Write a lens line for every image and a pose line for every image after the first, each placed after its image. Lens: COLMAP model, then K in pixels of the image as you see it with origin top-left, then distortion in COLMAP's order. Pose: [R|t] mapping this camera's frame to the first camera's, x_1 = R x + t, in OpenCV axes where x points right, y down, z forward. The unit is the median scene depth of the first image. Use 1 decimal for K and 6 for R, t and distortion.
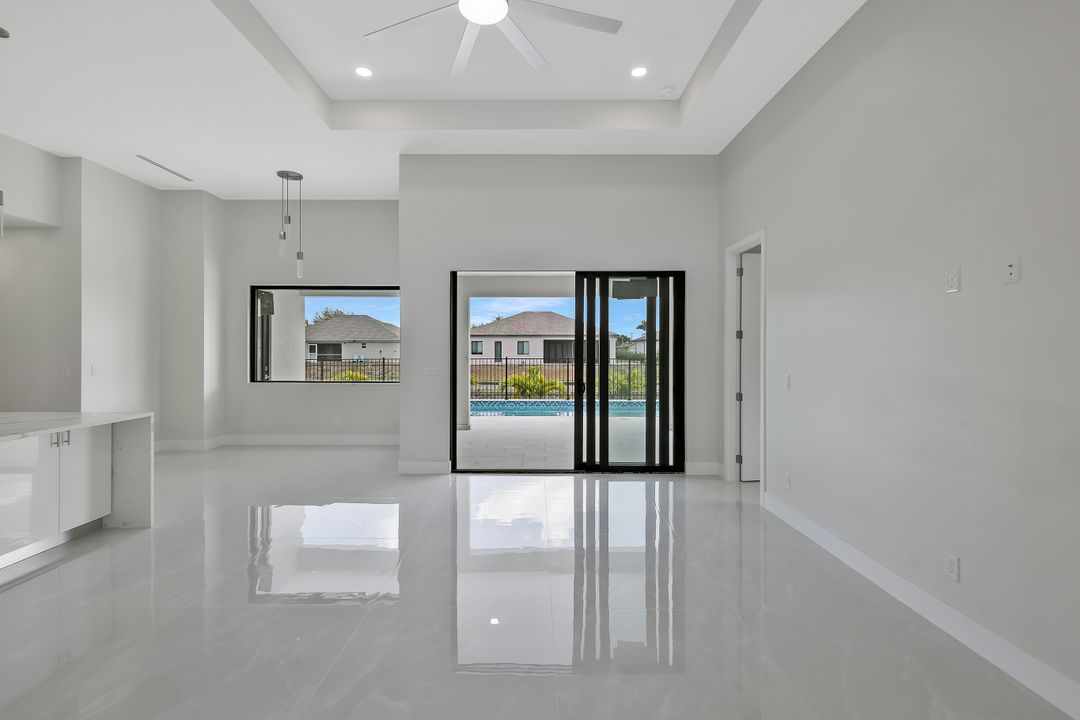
lens RADIAL K [[494.8, 0, 534.3], [0, 494.8, 349.4], [0, 0, 1]] dist [0.001113, 0.001710]
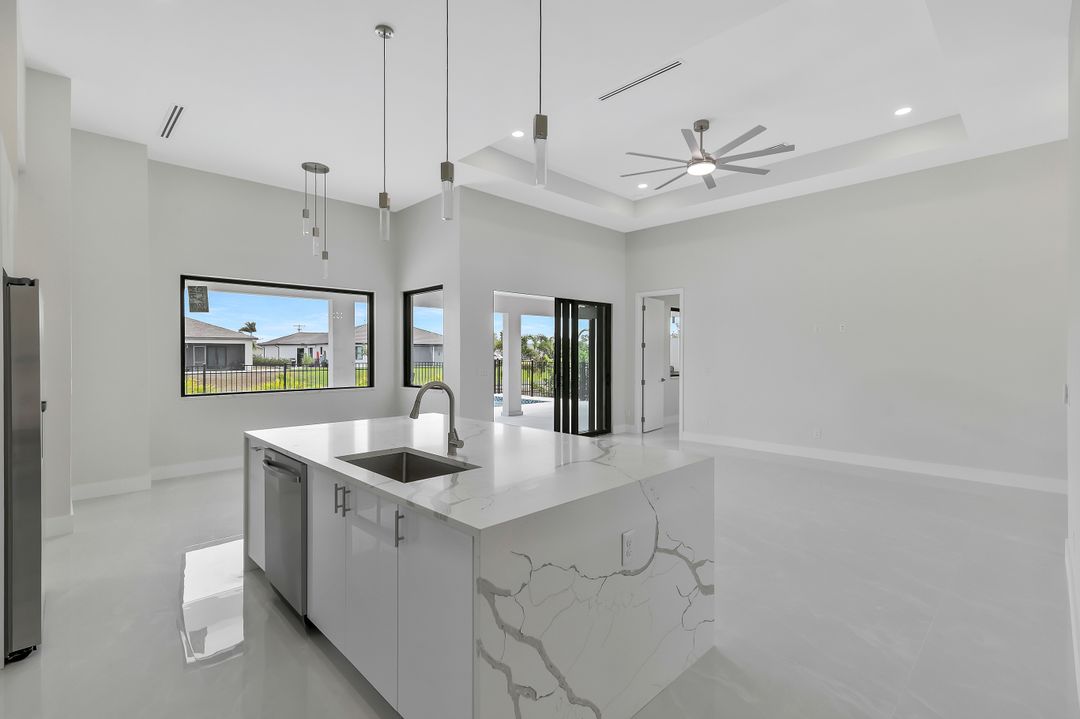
lens RADIAL K [[494.8, 0, 542.1], [0, 494.8, 361.5], [0, 0, 1]] dist [0.001113, 0.001710]
pose [[0.710363, -0.012548, 0.703723, -0.796789], [0.002413, 0.999879, 0.015393, -0.001328], [-0.703831, -0.009237, 0.710307, 0.039130]]
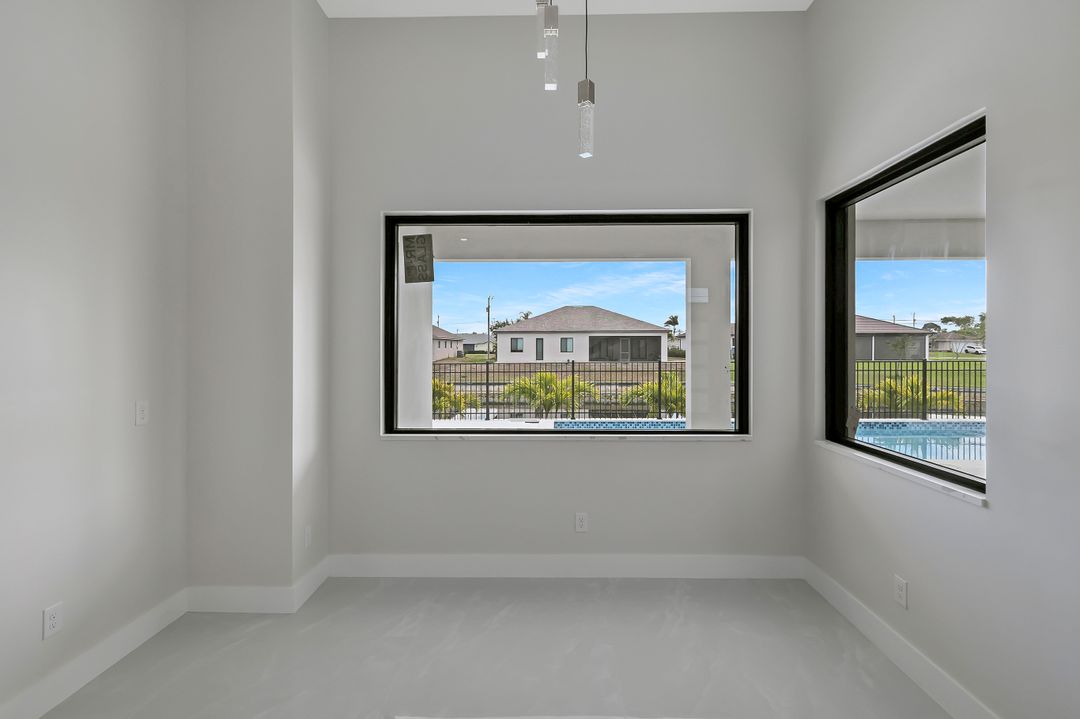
lens RADIAL K [[494.8, 0, 540.8], [0, 494.8, 346.7], [0, 0, 1]] dist [0.001113, 0.001710]
pose [[0.999753, -0.004969, -0.021650, -0.470520], [0.004998, 0.999987, 0.001276, -0.012585], [0.021643, -0.001384, 0.999765, 0.619842]]
